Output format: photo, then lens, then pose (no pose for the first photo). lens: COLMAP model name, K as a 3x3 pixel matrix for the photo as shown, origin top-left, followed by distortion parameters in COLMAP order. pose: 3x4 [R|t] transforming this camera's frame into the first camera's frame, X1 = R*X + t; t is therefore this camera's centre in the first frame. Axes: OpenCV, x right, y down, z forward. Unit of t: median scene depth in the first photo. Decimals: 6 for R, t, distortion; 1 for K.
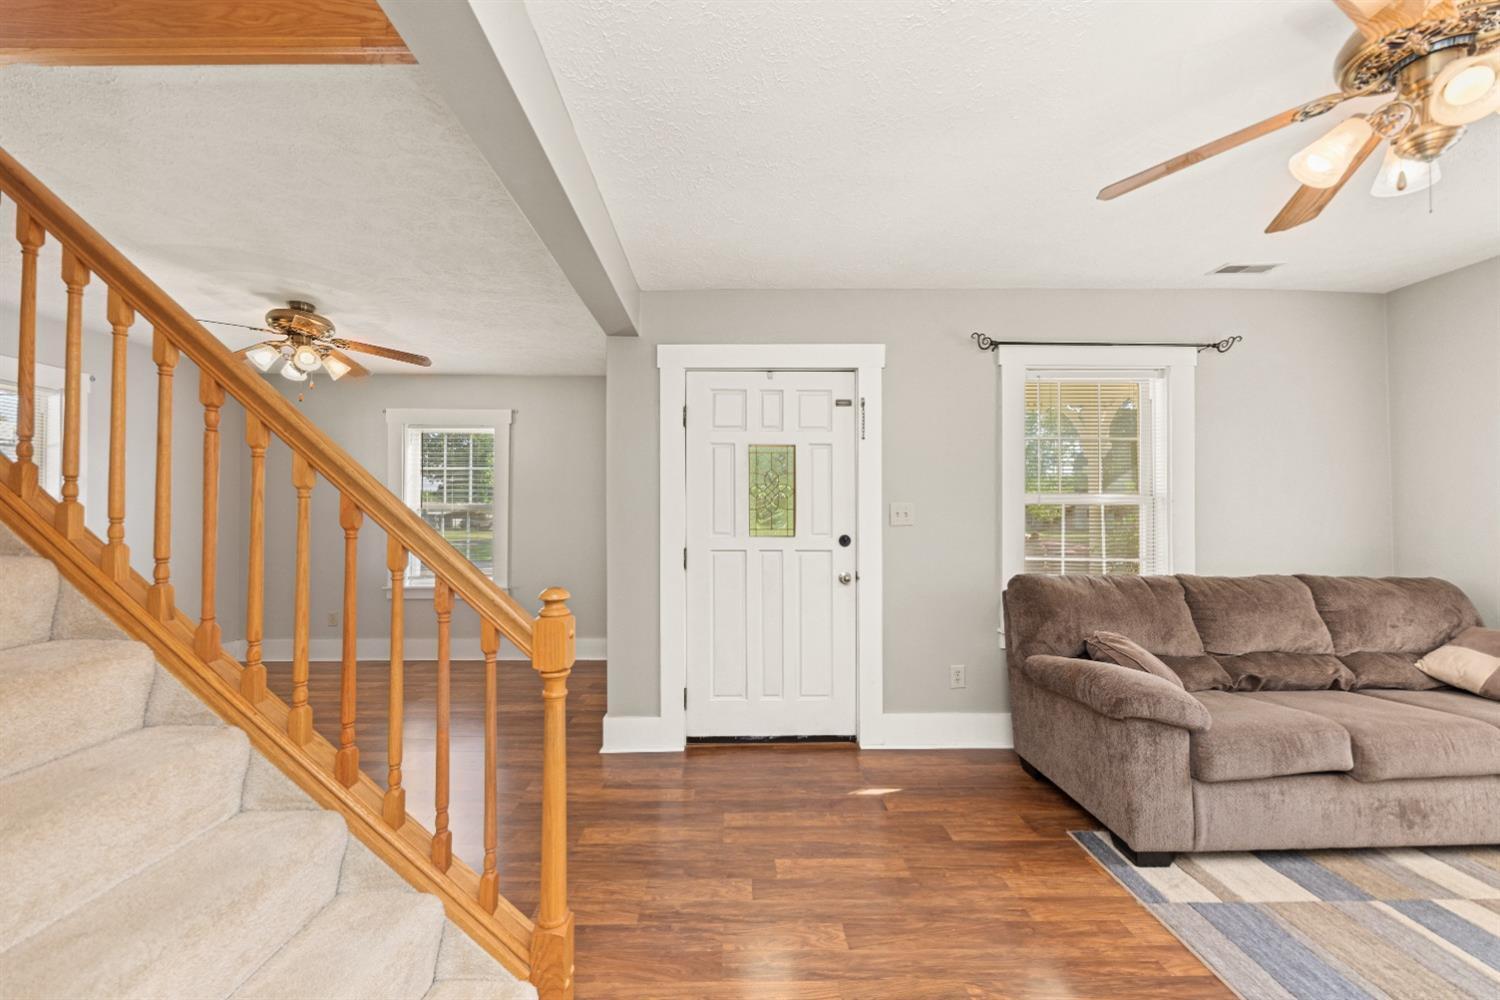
lens RADIAL K [[589.8, 0, 750.0], [0, 589.8, 500.0], [0, 0, 1]] dist [0.000160, -0.003039]
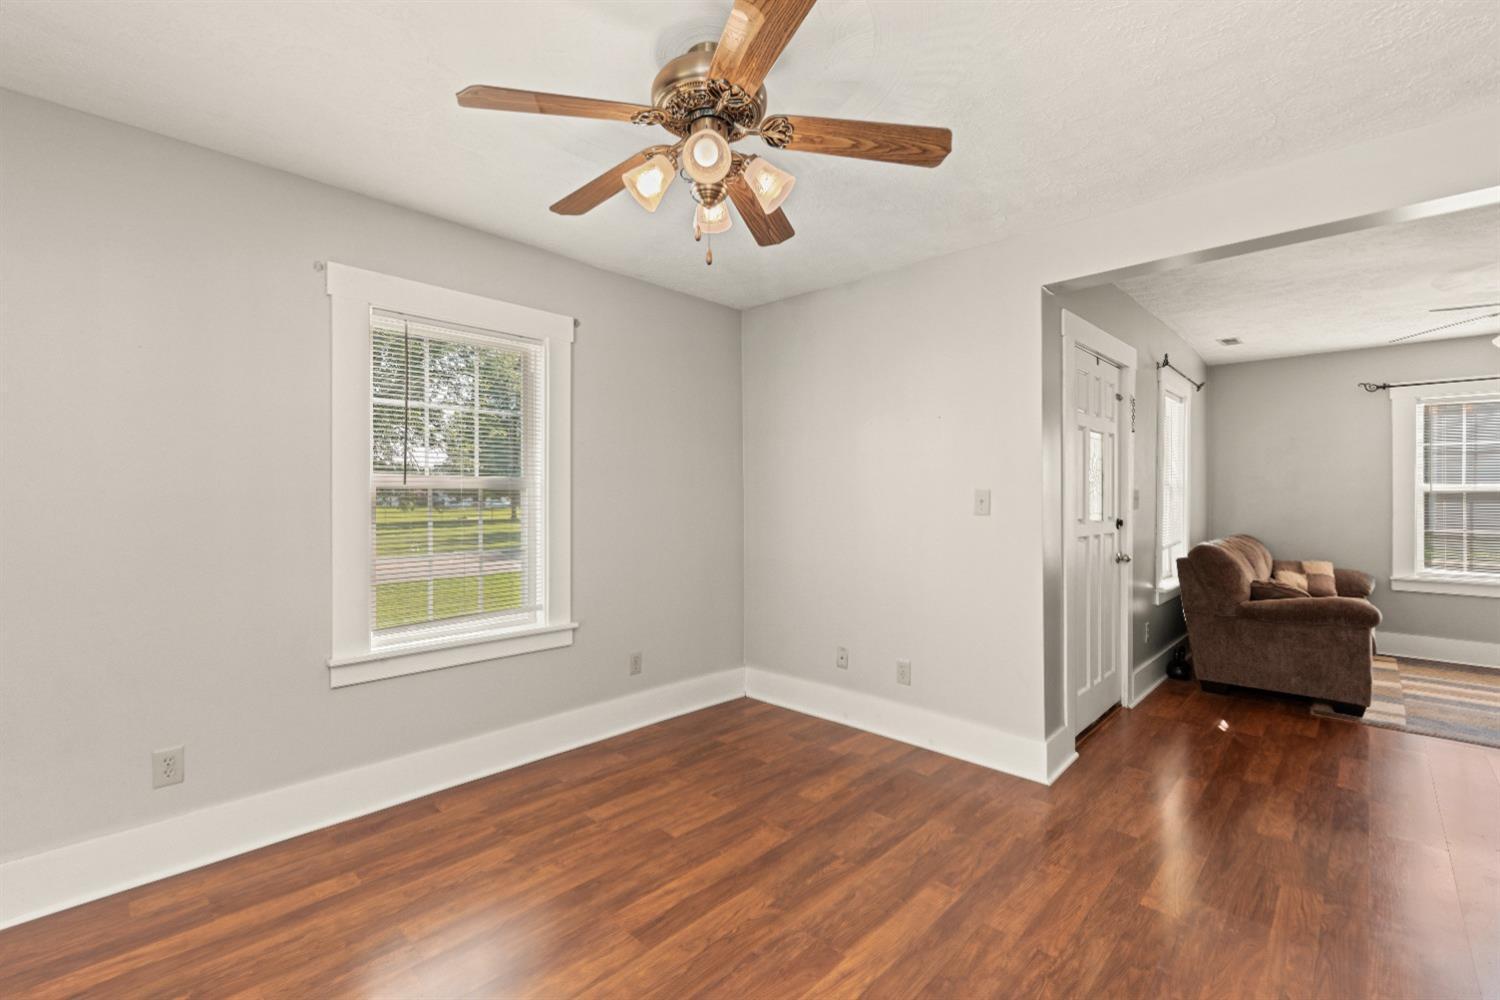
lens RADIAL K [[646.2, 0, 750.0], [0, 646.2, 500.0], [0, 0, 1]] dist [-0.049654, -0.000047]
pose [[0.699740, 0.001237, 0.714397, -1.147911], [-0.015788, 0.999781, 0.013733, 0.021687], [-0.714223, -0.020889, 0.699606, 0.682021]]
